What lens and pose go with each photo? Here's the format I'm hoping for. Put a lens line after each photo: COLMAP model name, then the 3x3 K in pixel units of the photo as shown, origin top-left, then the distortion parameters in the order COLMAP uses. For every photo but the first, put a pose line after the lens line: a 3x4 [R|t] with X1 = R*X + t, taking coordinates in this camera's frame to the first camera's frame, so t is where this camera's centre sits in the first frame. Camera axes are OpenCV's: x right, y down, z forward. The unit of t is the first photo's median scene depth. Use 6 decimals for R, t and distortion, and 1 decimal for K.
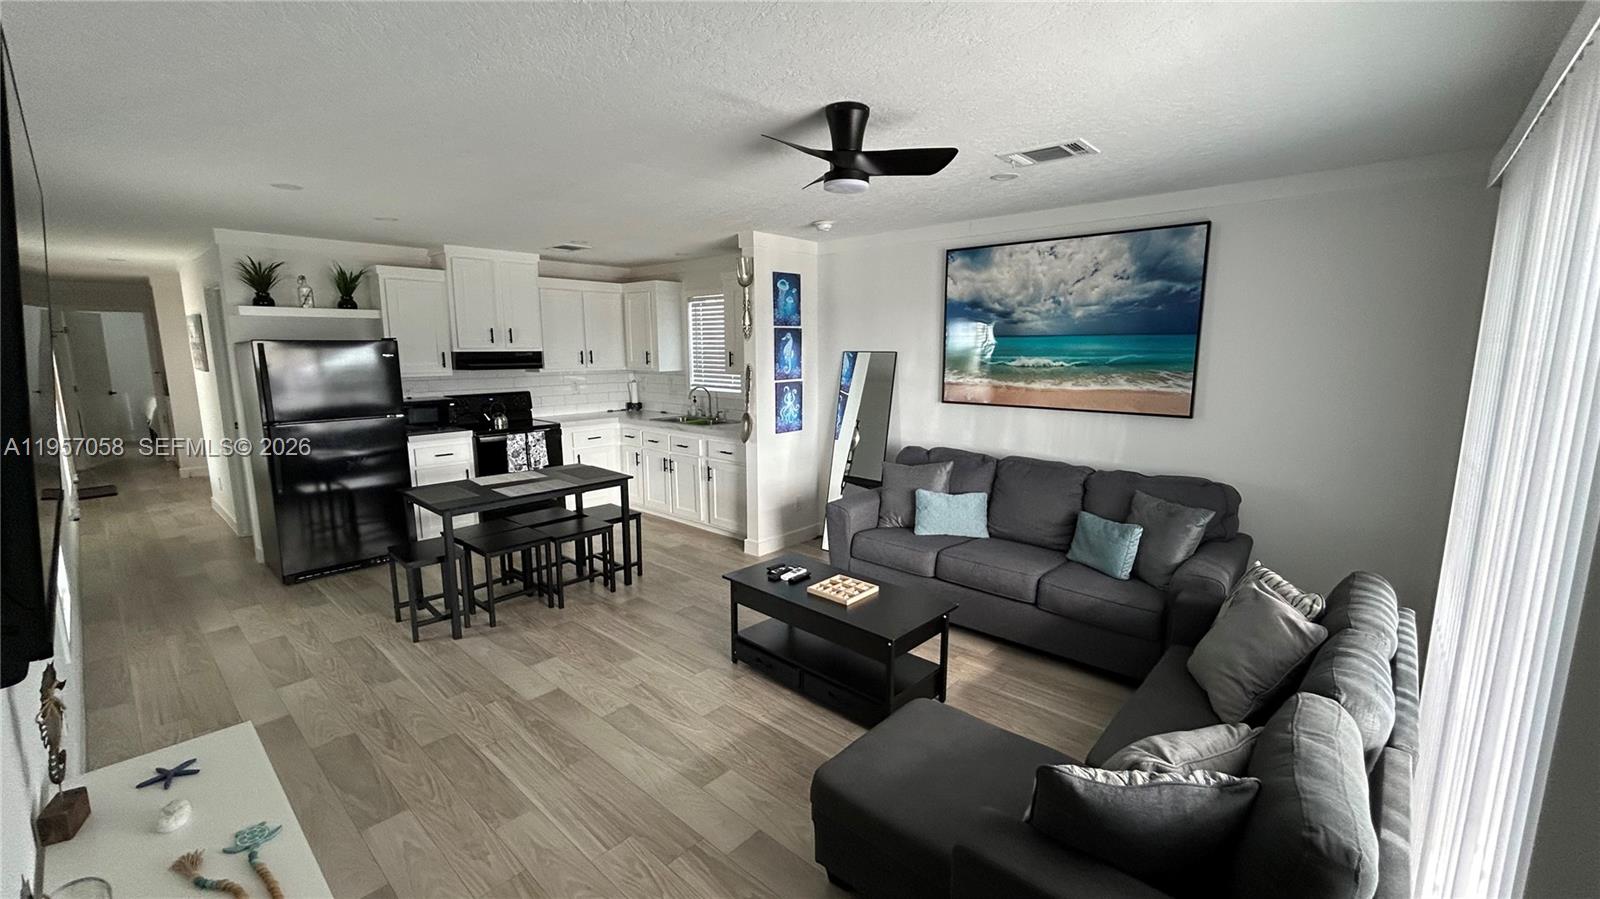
lens RADIAL K [[648.8, 0, 800.0], [0, 648.8, 449.5], [0, 0, 1]] dist [0.000579, 0.000091]
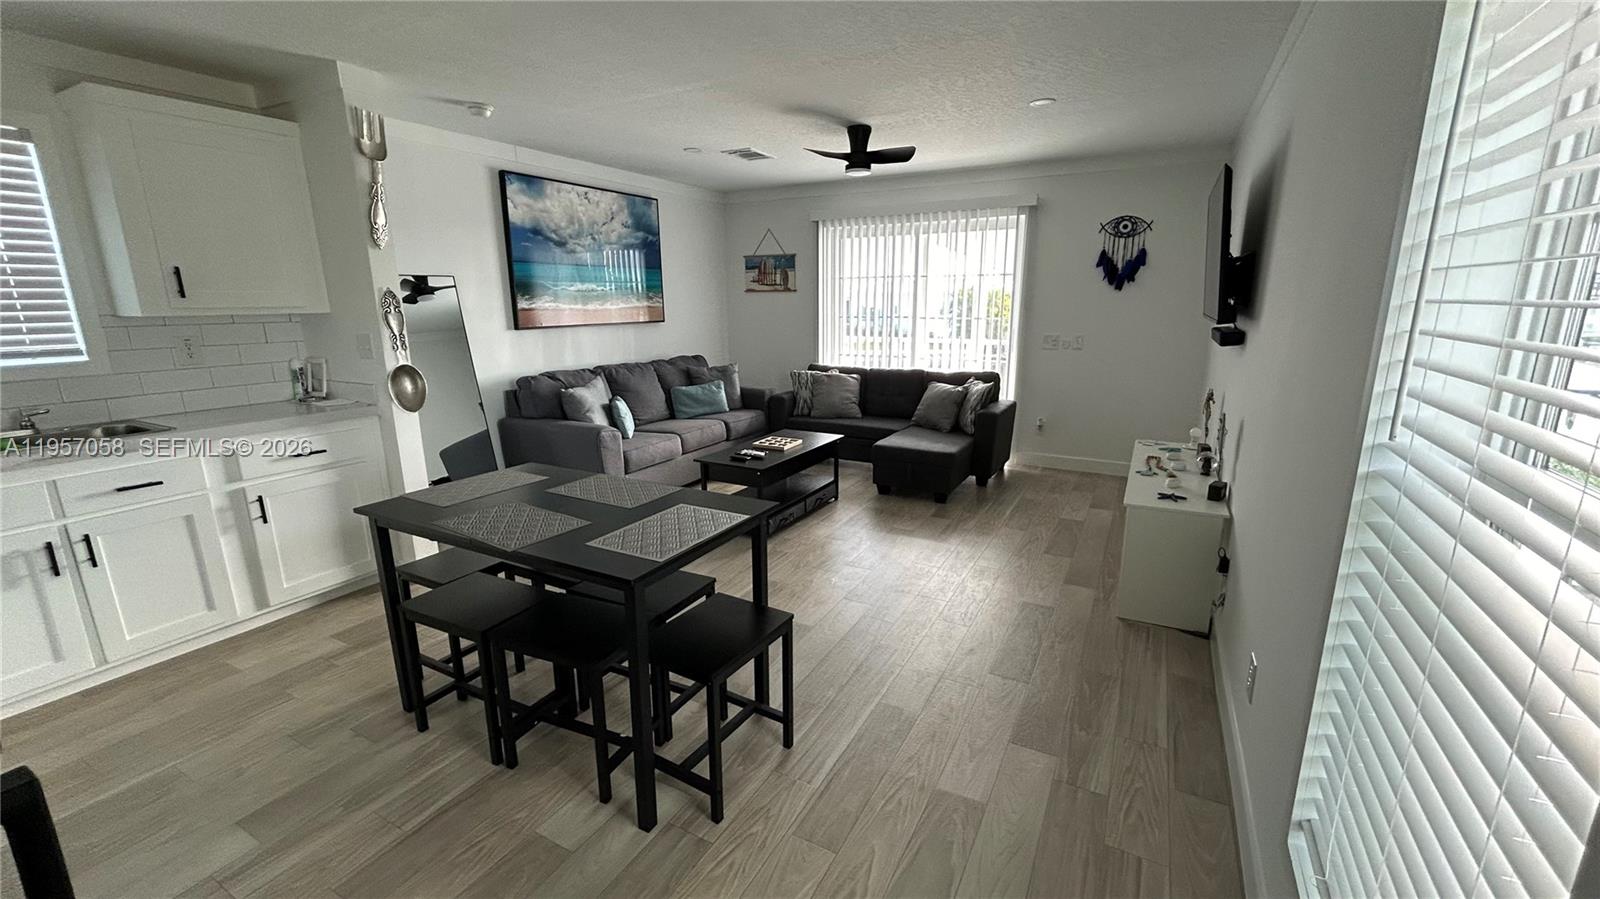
lens RADIAL K [[648.8, 0, 800.0], [0, 648.8, 449.5], [0, 0, 1]] dist [0.000579, 0.000091]
pose [[-0.231290, -0.217128, 0.948346, -0.956042], [0.164137, 0.952095, 0.258018, -0.093439], [-0.958939, 0.215336, -0.184572, 0.908815]]
